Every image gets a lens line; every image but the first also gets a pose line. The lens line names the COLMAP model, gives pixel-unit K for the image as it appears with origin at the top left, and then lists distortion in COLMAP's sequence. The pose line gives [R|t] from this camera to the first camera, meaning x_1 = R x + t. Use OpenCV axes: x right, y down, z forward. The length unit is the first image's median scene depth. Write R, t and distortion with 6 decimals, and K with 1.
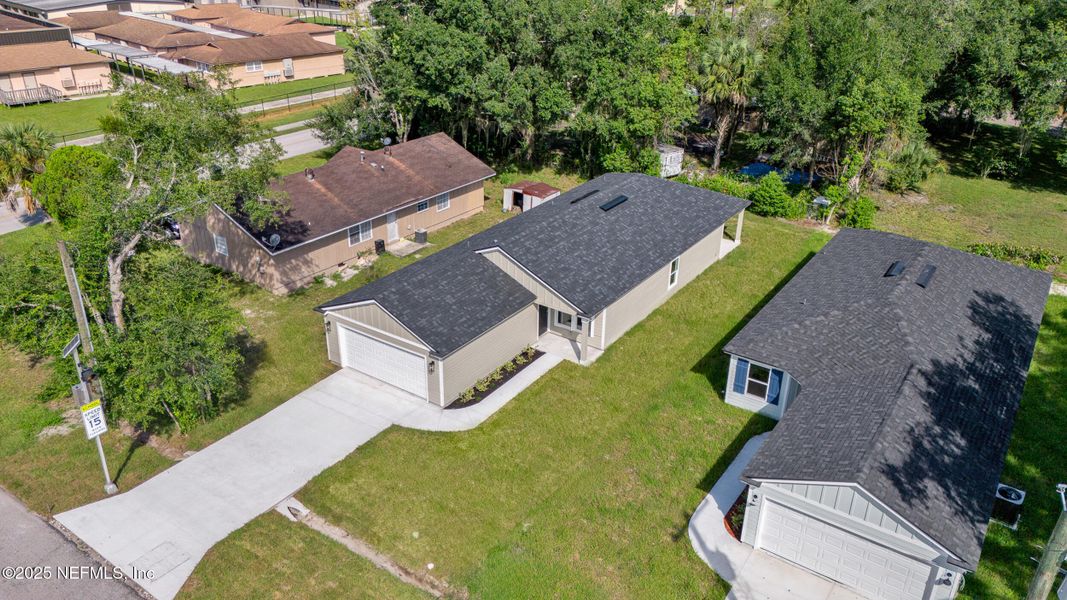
lens RADIAL K [[798.9, 0, 552.8], [0, 798.9, 299.6], [0, 0, 1]] dist [0.005919, 0.001317]
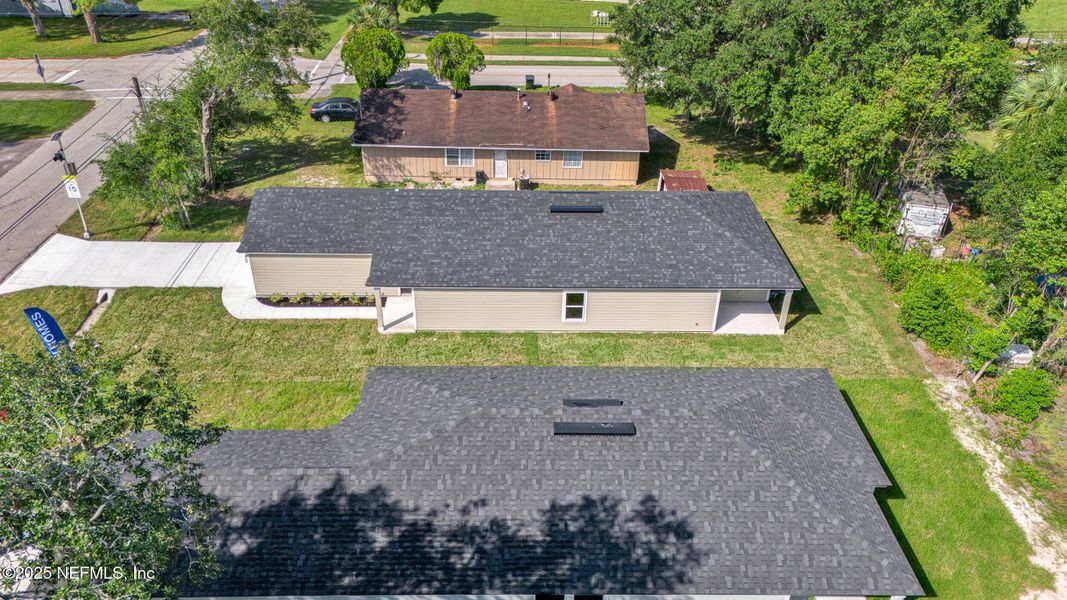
lens RADIAL K [[806.1, 0, 520.9], [0, 806.1, 297.8], [0, 0, 1]] dist [0.013994, 0.001469]
pose [[0.564997, 0.426406, -0.706369, 0.761753], [-0.363441, 0.897196, 0.250898, -0.249861], [0.740736, 0.114967, 0.661886, 0.408551]]
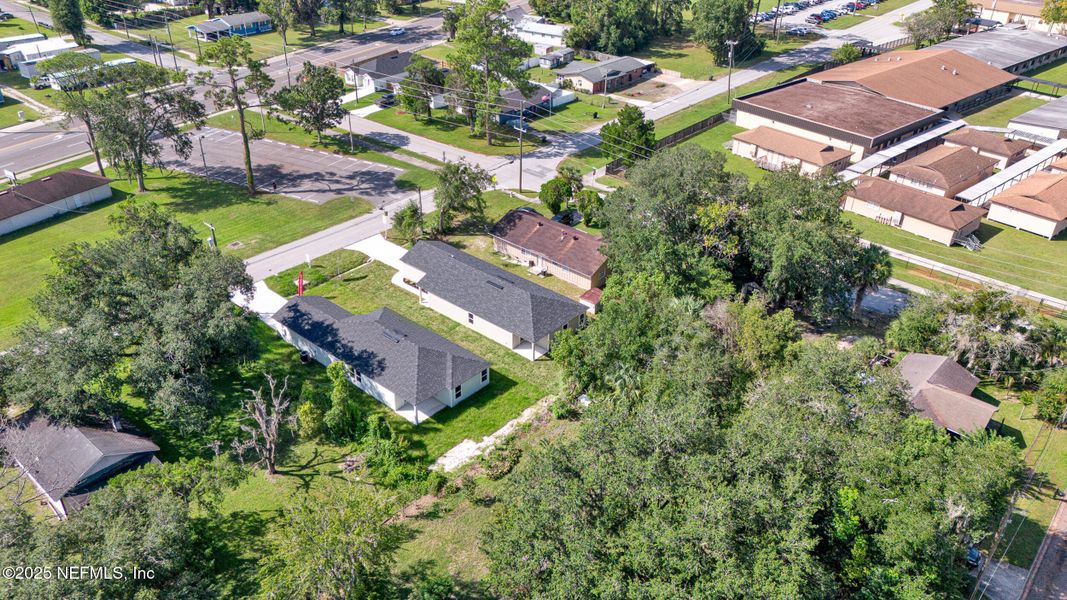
lens RADIAL K [[717.1, 0, 533.5], [0, 717.1, 300.0], [0, 0, 1]] dist [0.003215, 0.000353]
pose [[-0.106089, 0.494028, -0.862949, 1.933568], [-0.454560, 0.747764, 0.483968, -1.180862], [0.884376, 0.443605, 0.145236, 0.884855]]
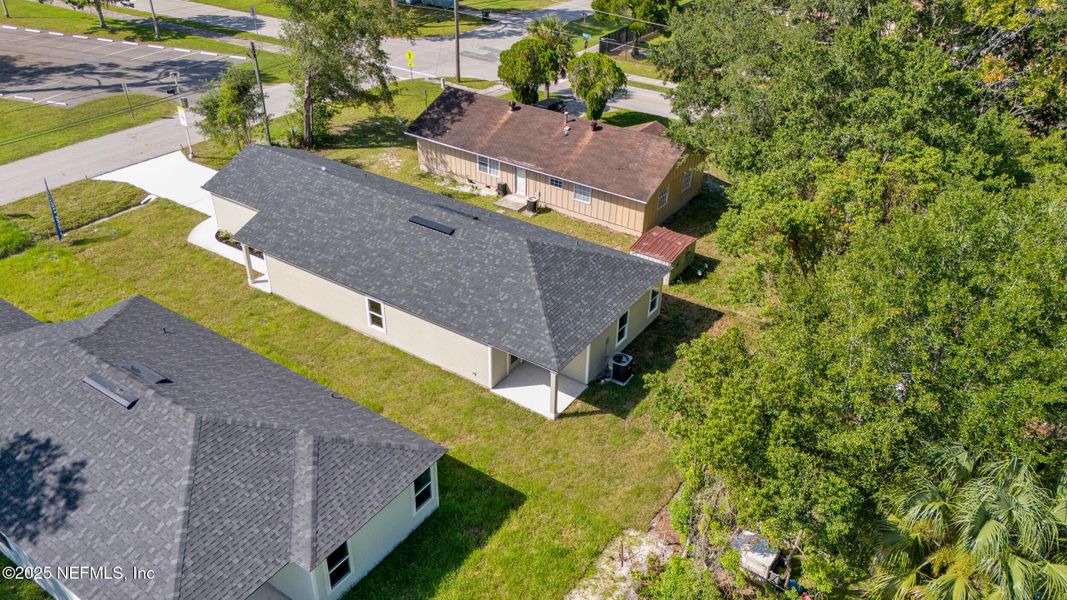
lens RADIAL K [[754.1, 0, 531.3], [0, 754.1, 337.1], [0, 0, 1]] dist [0.009945, -0.000759]
pose [[0.004369, 0.553383, -0.832916, 0.896515], [-0.454207, 0.743145, 0.491357, -0.522139], [0.890886, 0.376169, 0.254597, 1.001448]]
